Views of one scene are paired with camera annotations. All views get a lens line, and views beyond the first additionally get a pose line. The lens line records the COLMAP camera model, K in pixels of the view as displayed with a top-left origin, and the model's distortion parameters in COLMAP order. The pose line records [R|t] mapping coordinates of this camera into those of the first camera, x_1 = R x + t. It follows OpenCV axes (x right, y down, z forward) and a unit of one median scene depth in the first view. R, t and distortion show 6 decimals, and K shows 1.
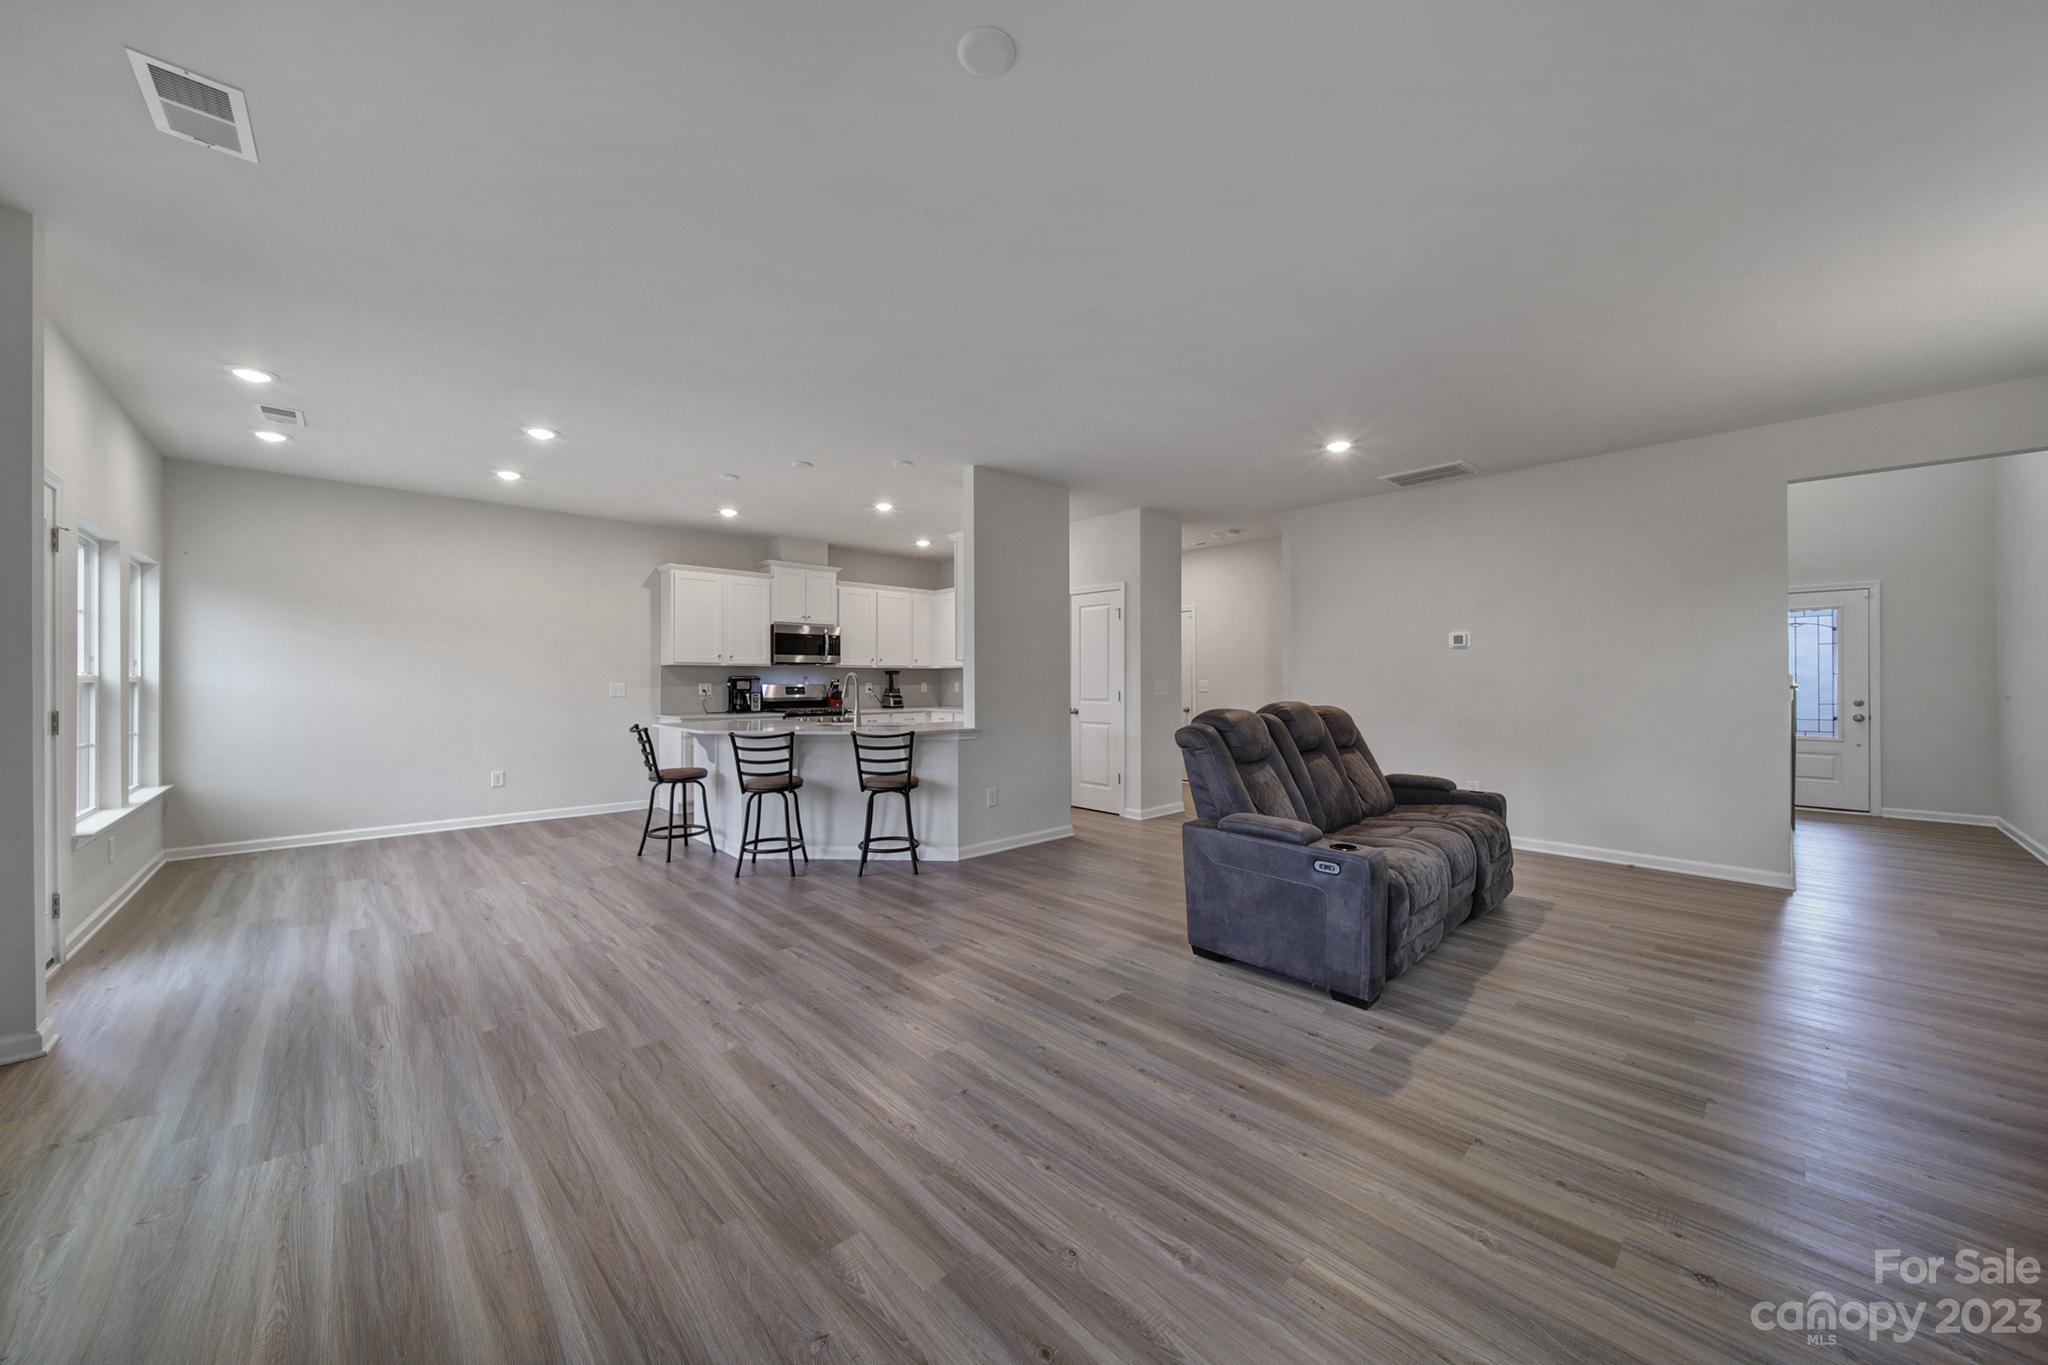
lens RADIAL K [[730.3, 0, 1009.7], [0, 730.3, 679.1], [0, 0, 1]] dist [0.002144, -0.001141]
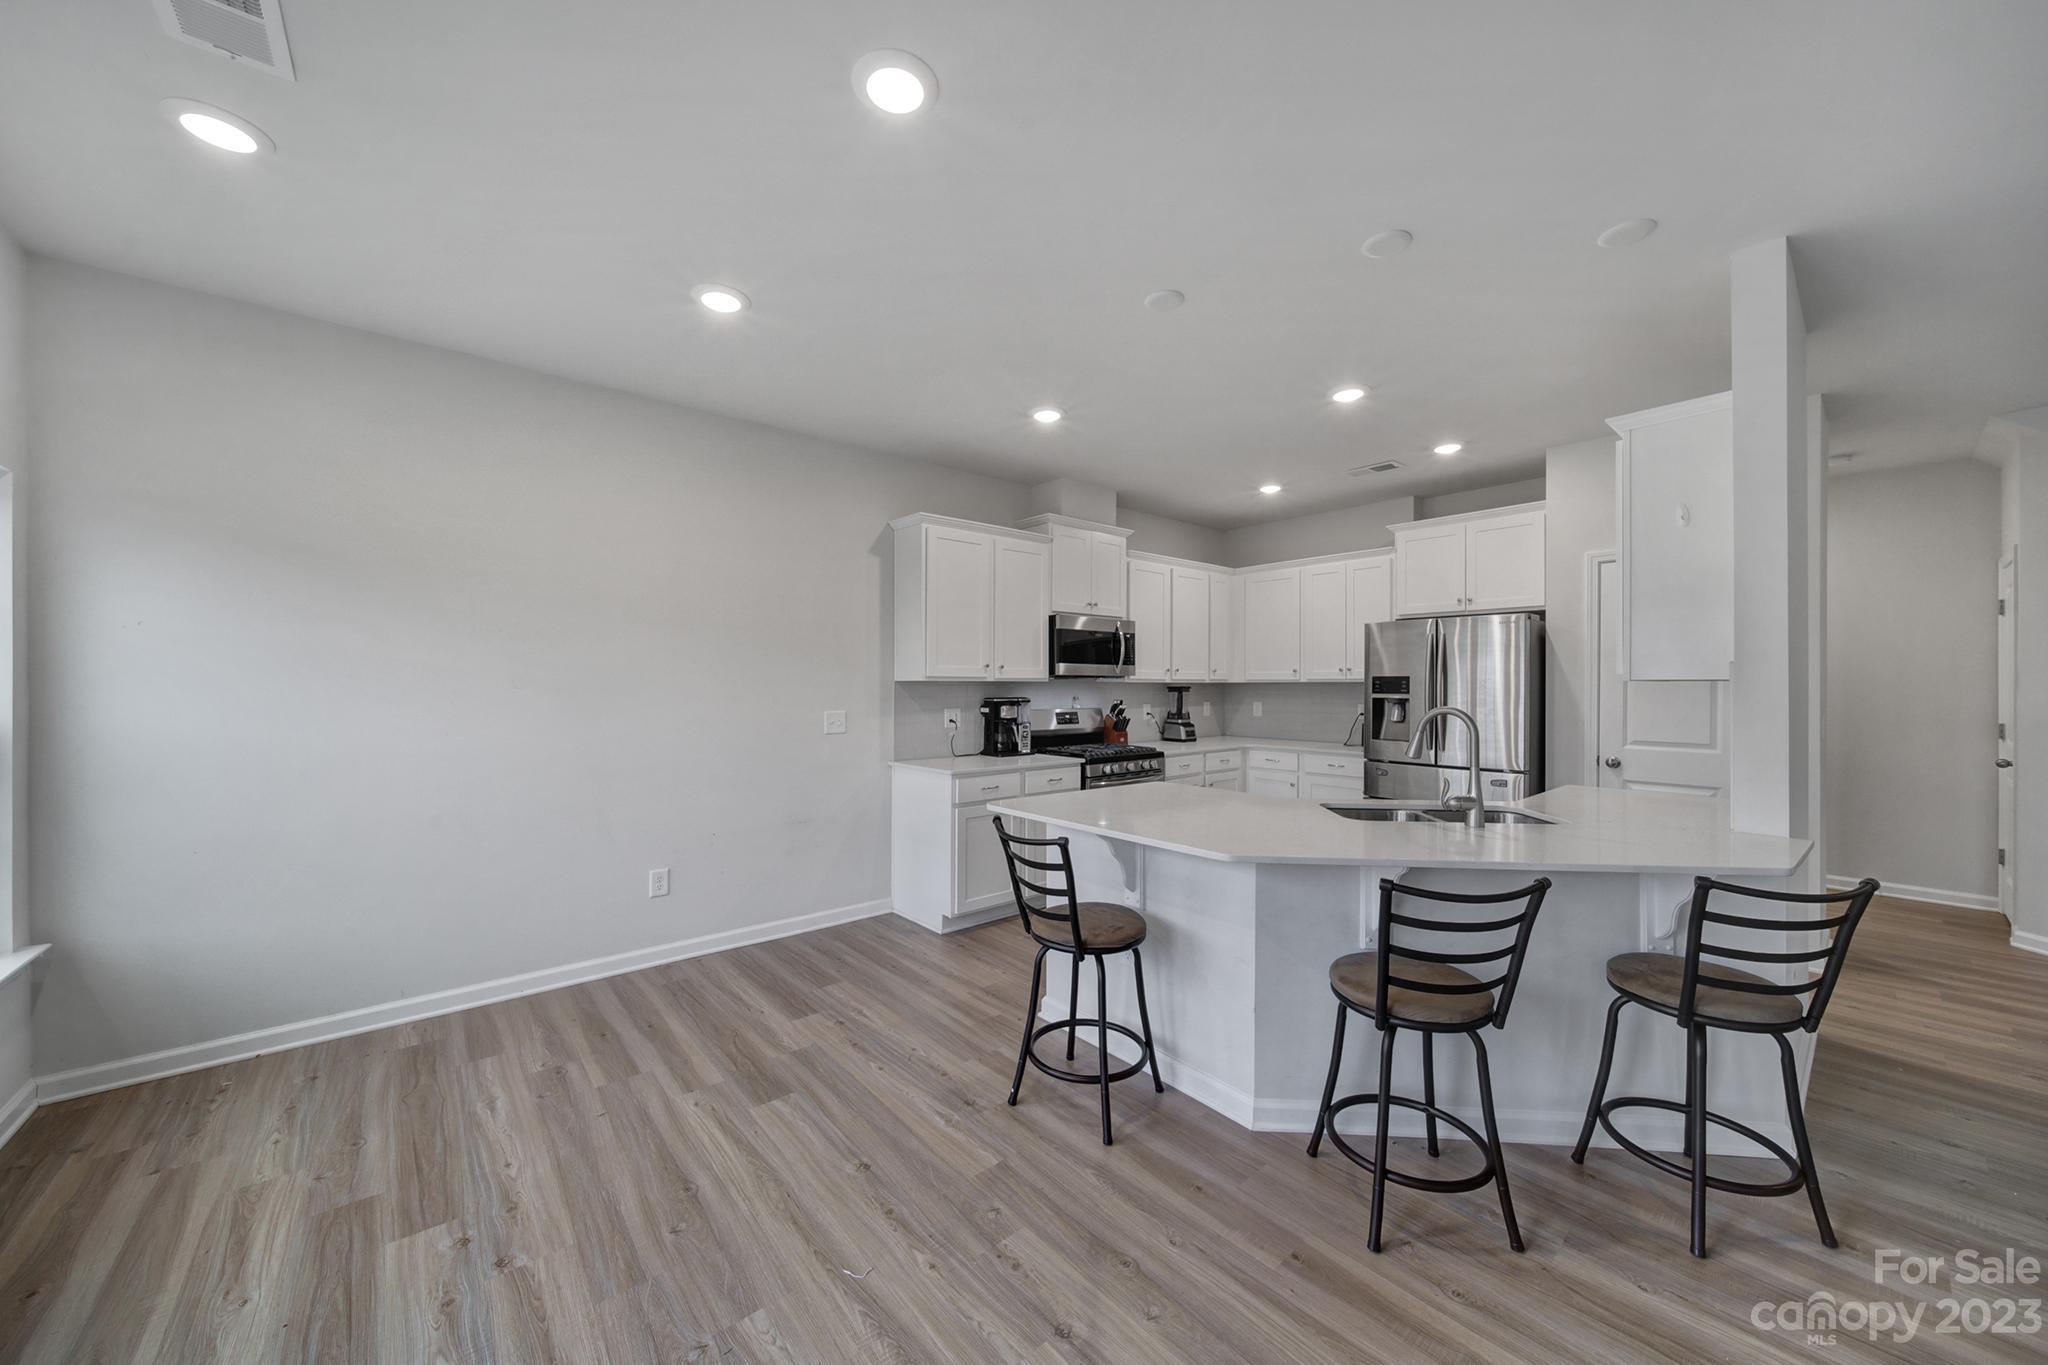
lens RADIAL K [[730.3, 0, 1009.9], [0, 730.3, 684.2], [0, 0, 1]] dist [0.002144, -0.001141]
pose [[0.998896, 0.001559, -0.046943, -0.331013], [-0.001460, 0.999997, 0.002135, -0.016751], [0.046946, -0.002064, 0.998895, 0.366802]]
